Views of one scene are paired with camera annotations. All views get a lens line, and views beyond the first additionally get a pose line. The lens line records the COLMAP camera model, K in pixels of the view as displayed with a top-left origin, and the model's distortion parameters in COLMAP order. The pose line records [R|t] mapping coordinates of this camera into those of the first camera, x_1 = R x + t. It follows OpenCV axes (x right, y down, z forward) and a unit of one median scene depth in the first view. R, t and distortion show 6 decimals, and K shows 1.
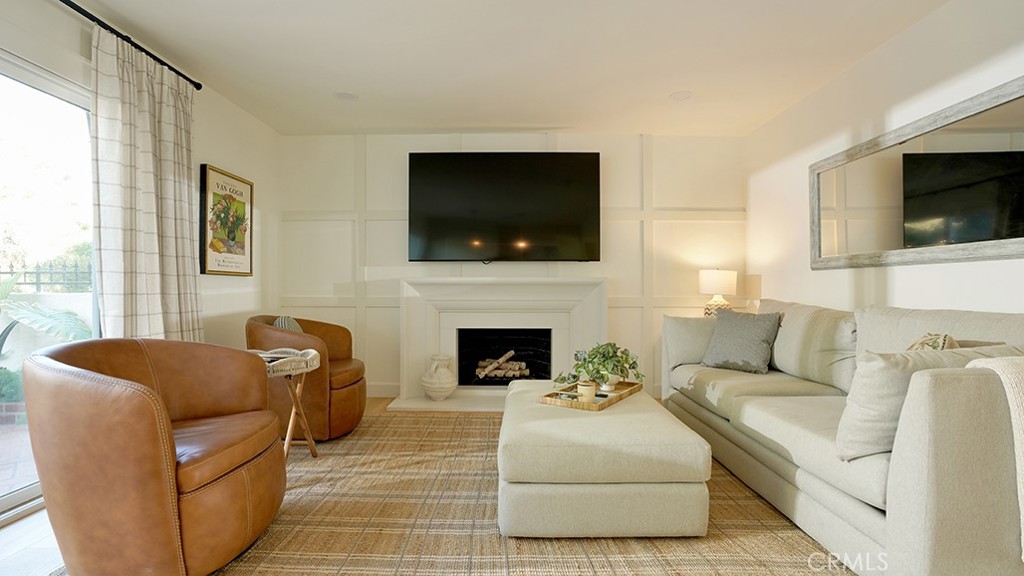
lens RADIAL K [[481.9, 0, 512.0], [0, 481.9, 288.0], [0, 0, 1]] dist [-0.068195, 0.026352]
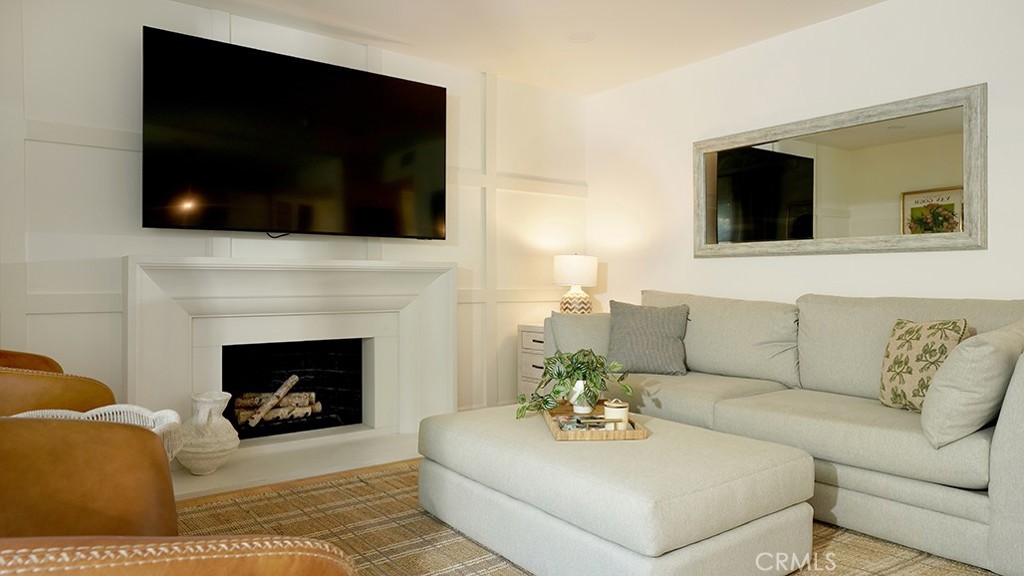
lens RADIAL K [[651.6, 0, 511.8], [0, 651.6, 273.0], [0, 0, 1]] dist [-0.009359, 0.000871]
pose [[0.797752, 0.006464, 0.602951, -0.326824], [-0.001483, 0.999961, -0.008758, 0.002609], [-0.602984, 0.006093, 0.797730, 0.163906]]
